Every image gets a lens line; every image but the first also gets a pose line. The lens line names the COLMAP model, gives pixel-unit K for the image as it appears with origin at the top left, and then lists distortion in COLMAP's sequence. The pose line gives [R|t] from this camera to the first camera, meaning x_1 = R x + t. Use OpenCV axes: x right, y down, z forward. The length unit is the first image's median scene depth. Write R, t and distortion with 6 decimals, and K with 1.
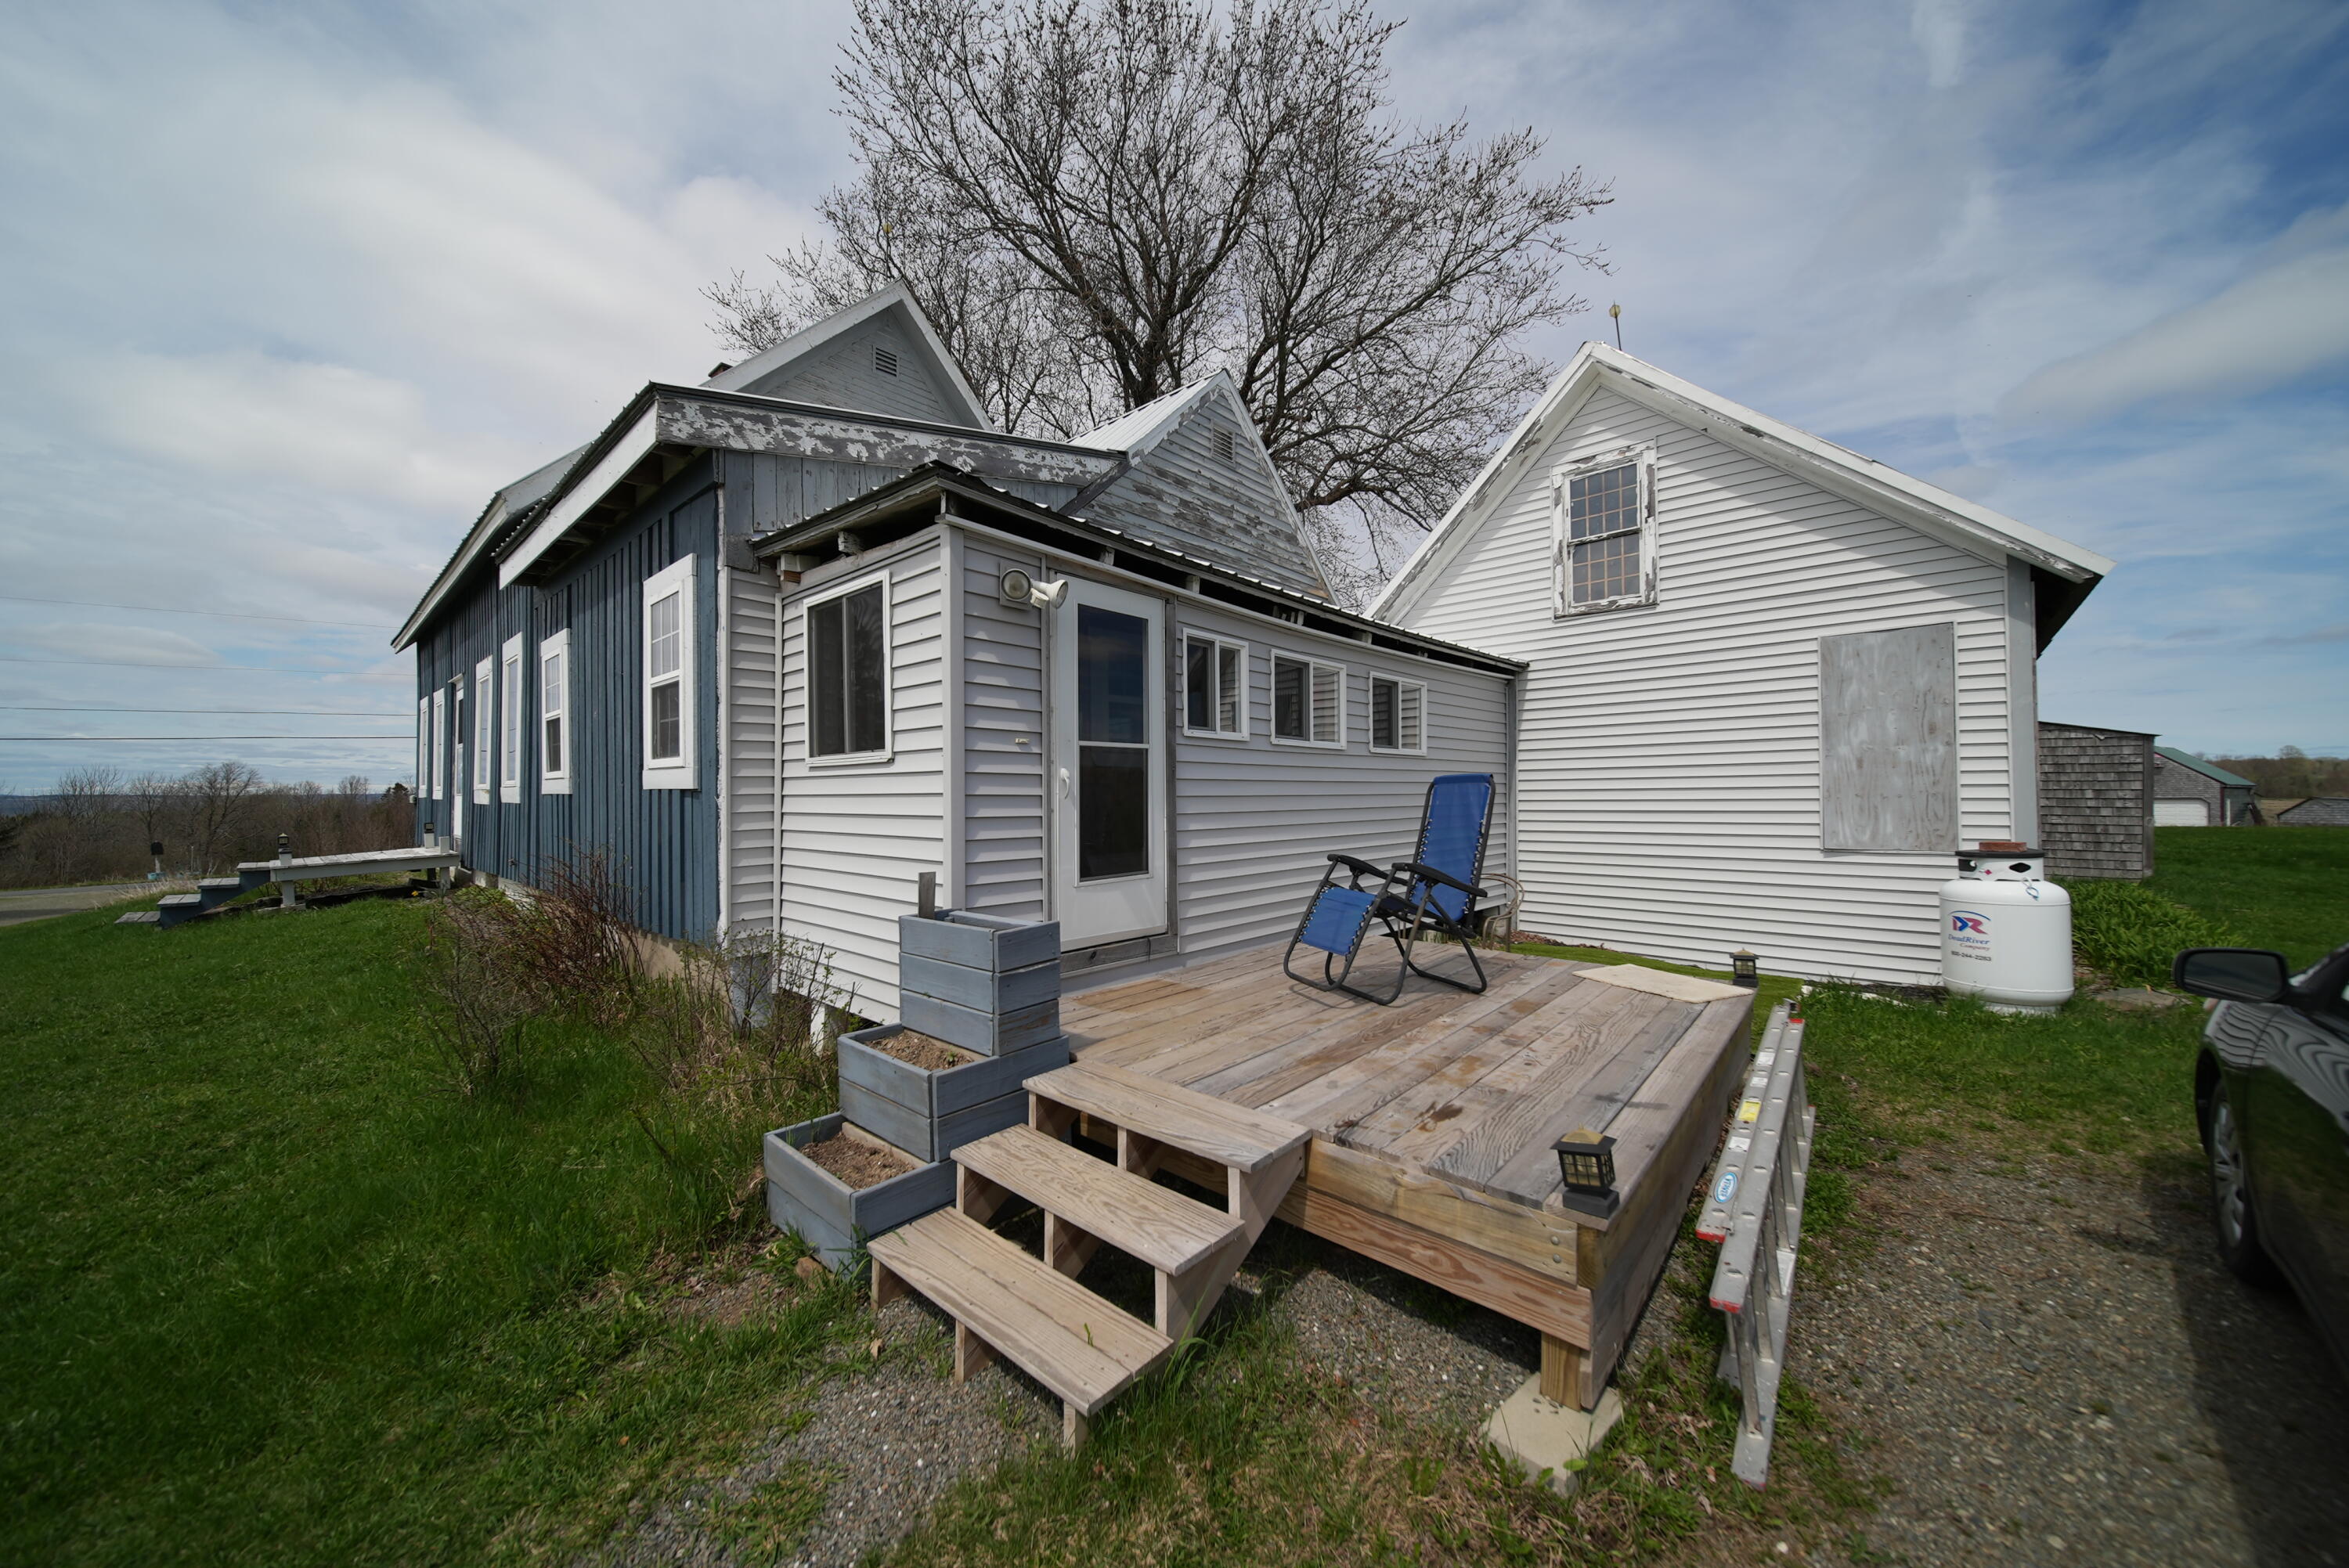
lens RADIAL K [[803.9, 0, 1171.4], [0, 803.9, 783.1], [0, 0, 1]] dist [0.000285, -0.000344]
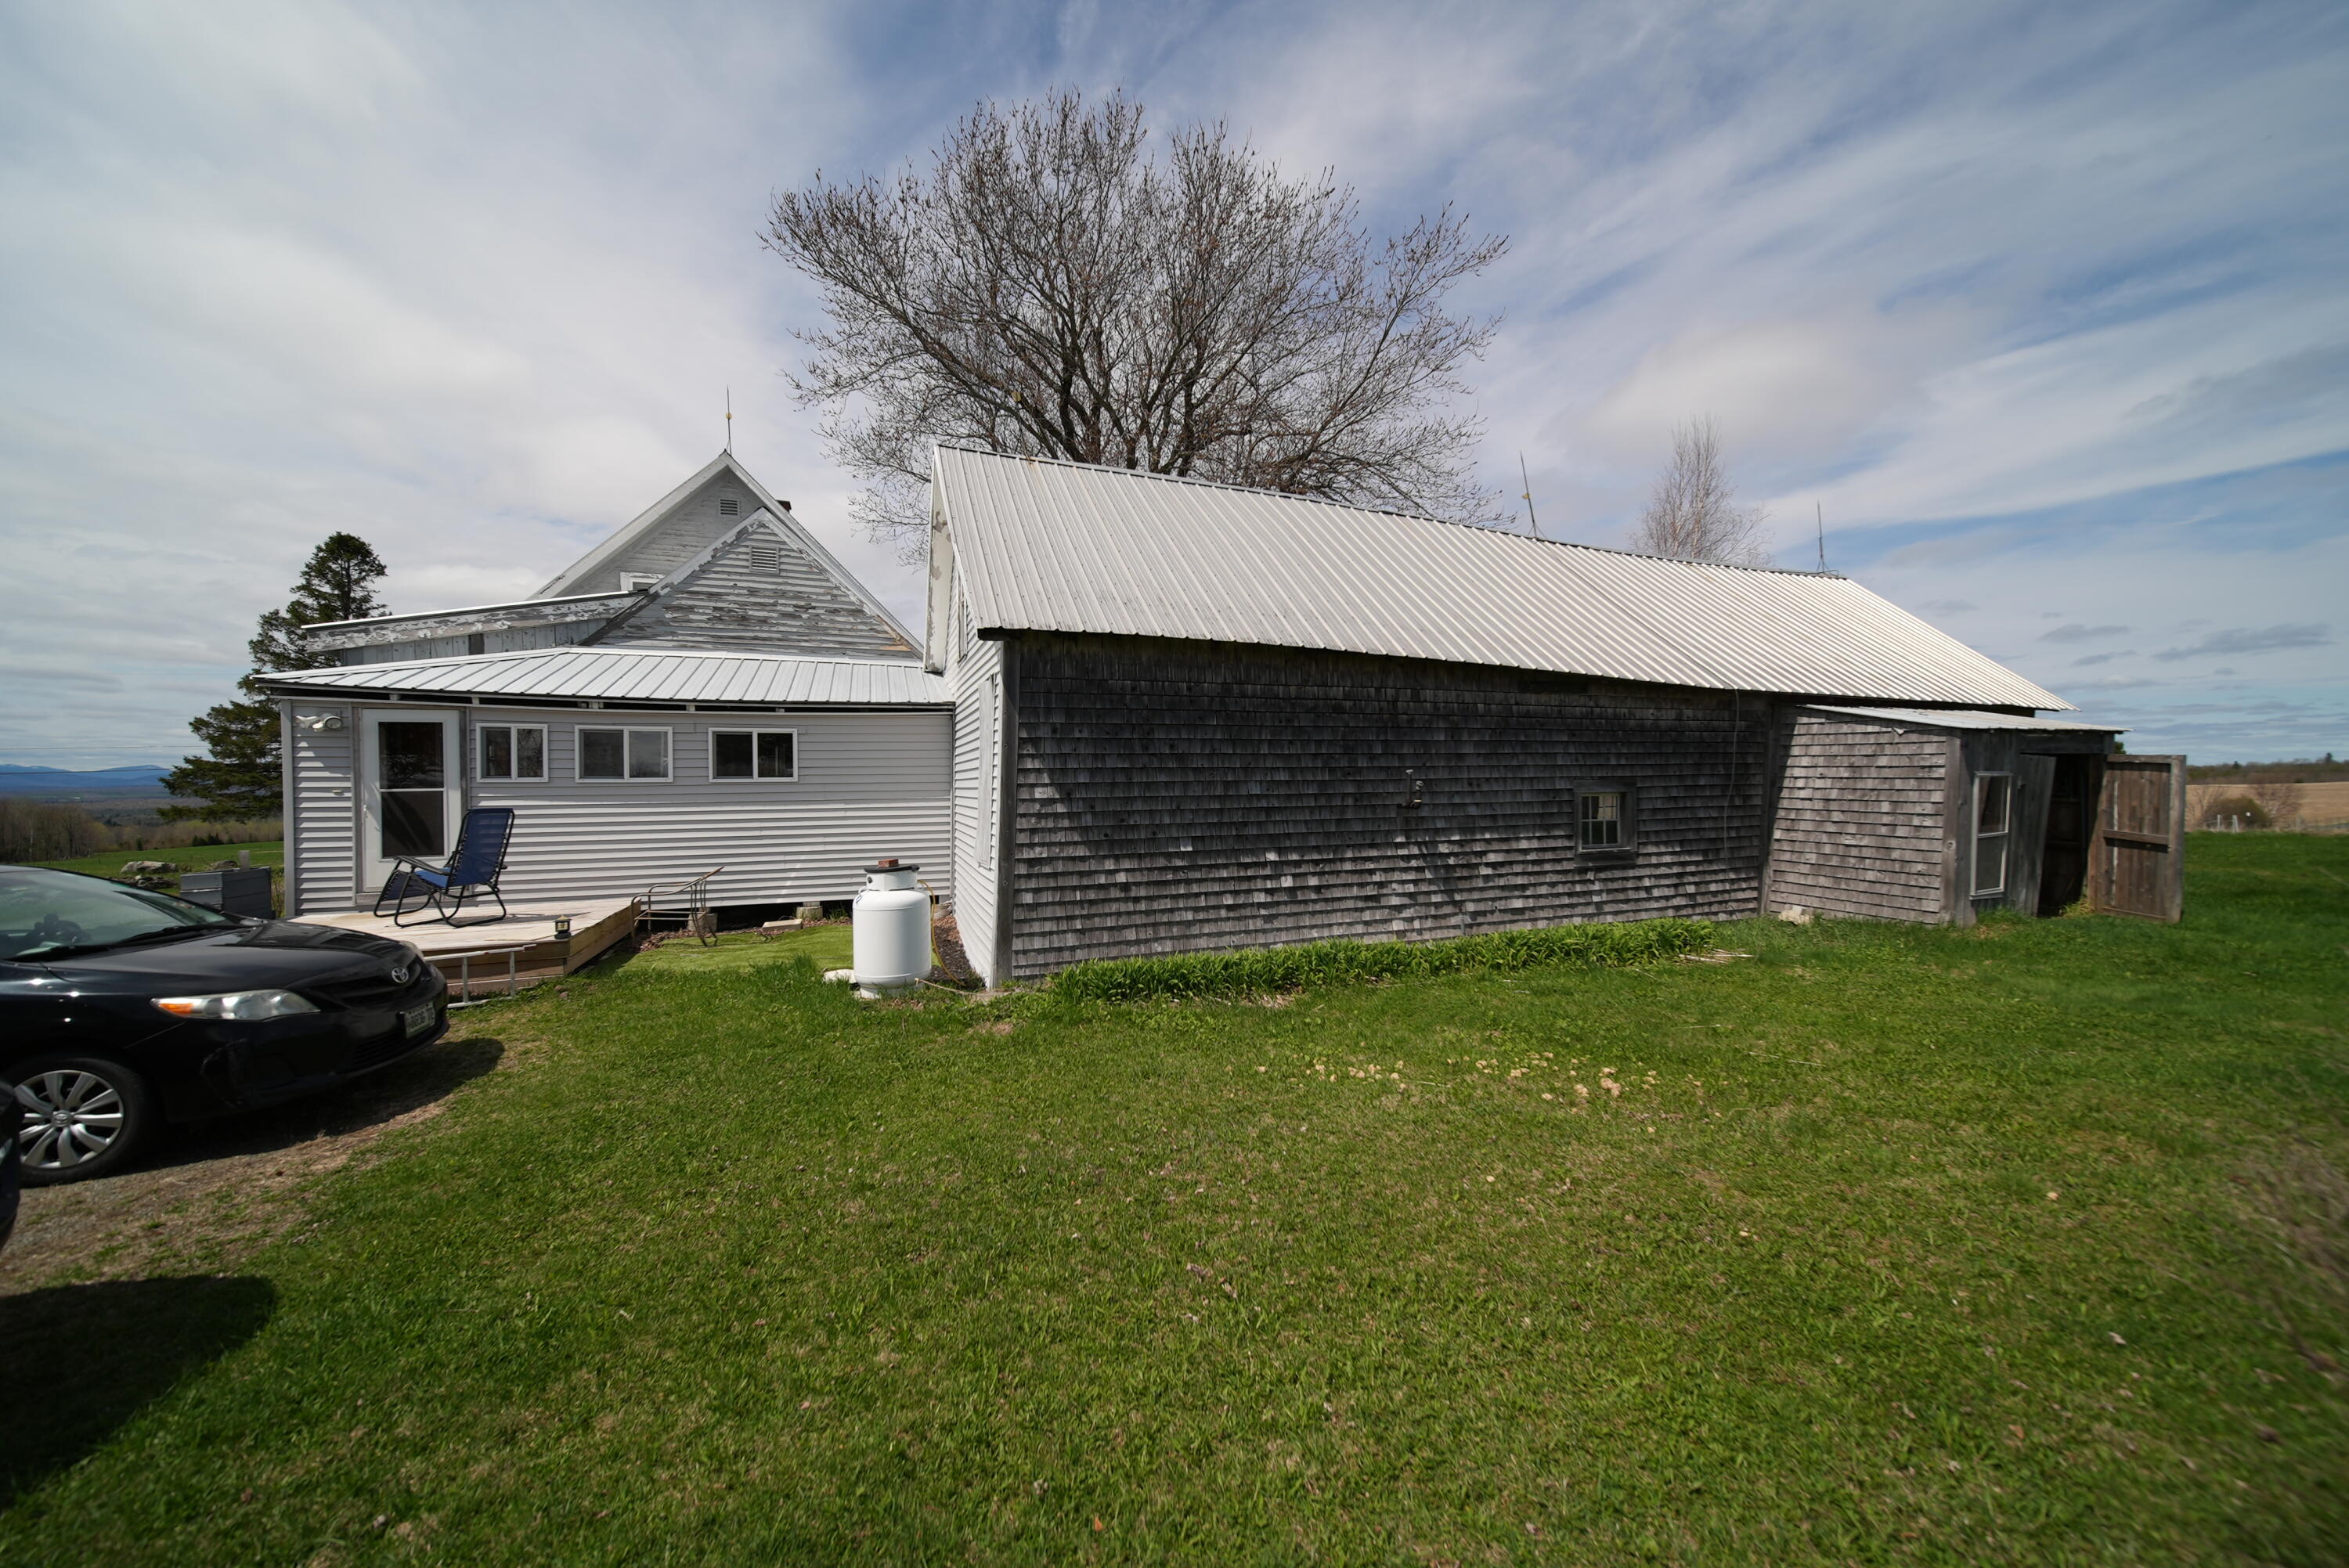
lens RADIAL K [[803.9, 0, 1179.6], [0, 803.9, 790.1], [0, 0, 1]] dist [0.000285, -0.000344]
pose [[0.890816, 0.003164, -0.454353, 1.617599], [0.010900, 0.999539, 0.028330, -0.054799], [0.454233, -0.030189, 0.890371, 0.065949]]
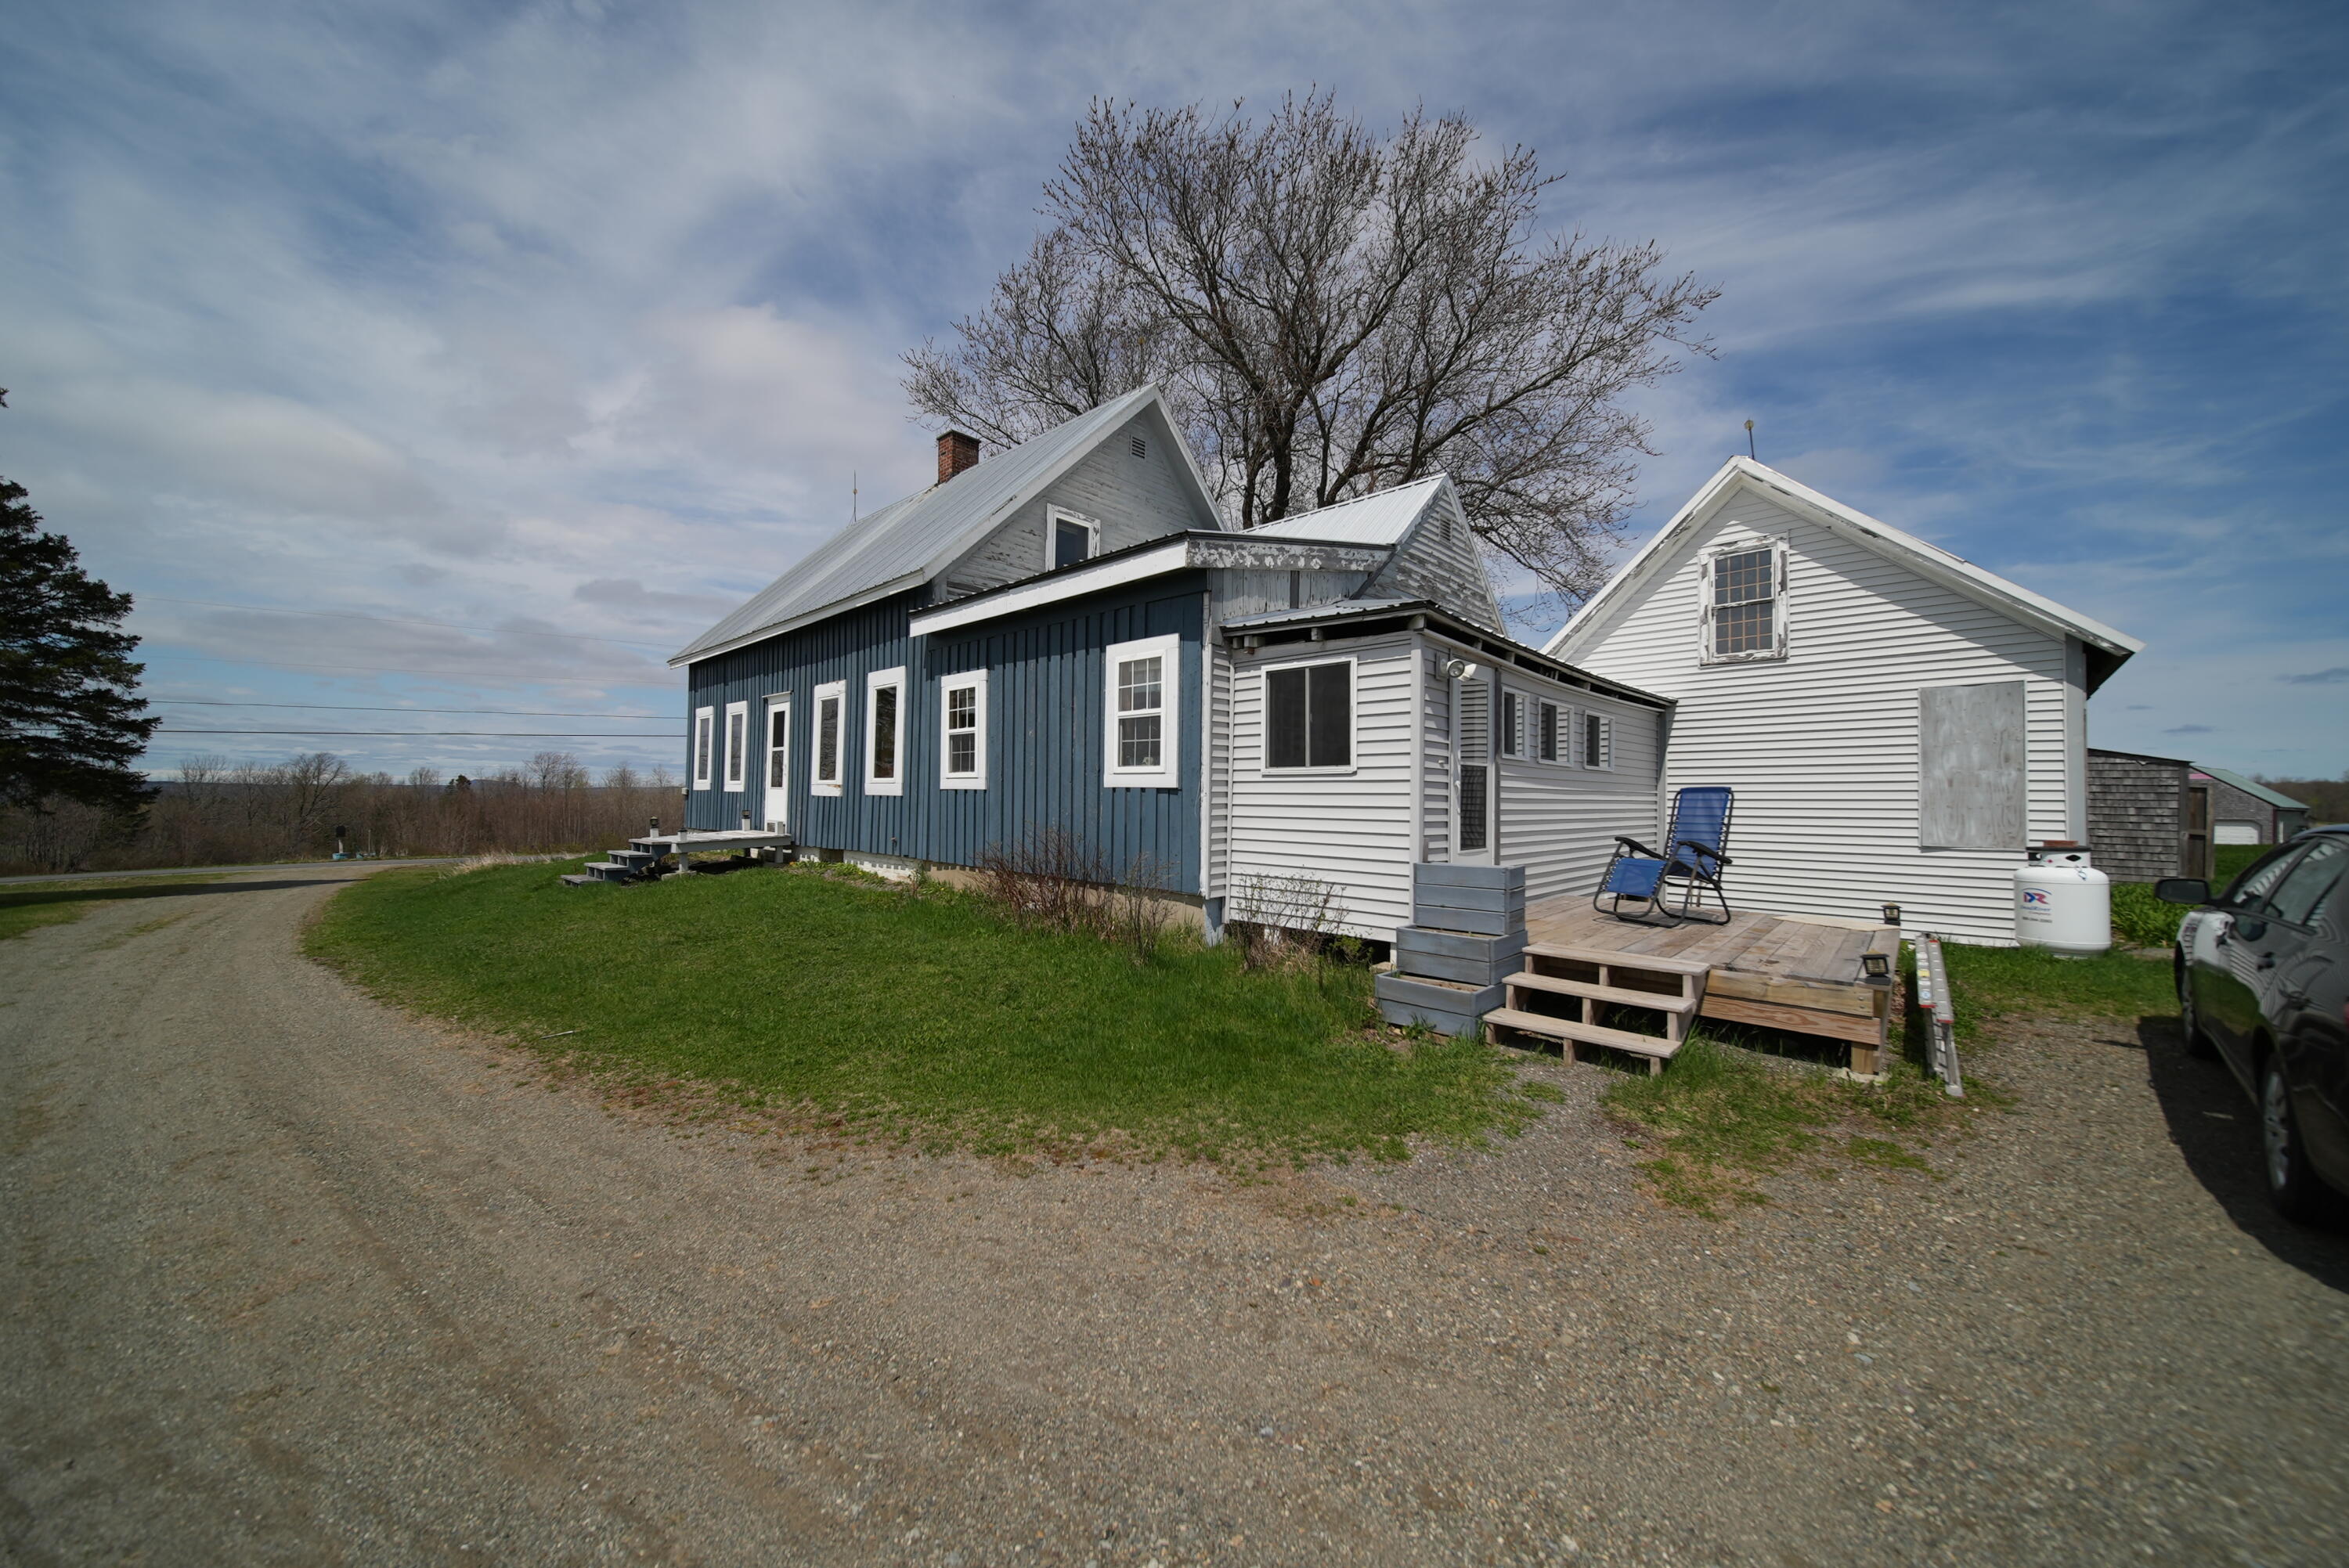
lens RADIAL K [[803.9, 0, 1171.1], [0, 803.9, 782.0], [0, 0, 1]] dist [0.000285, -0.000344]
pose [[0.999485, 0.016717, -0.027384, -0.399143], [-0.016905, 0.999835, -0.006659, 0.004731], [0.027268, 0.007119, 0.999603, -0.370123]]
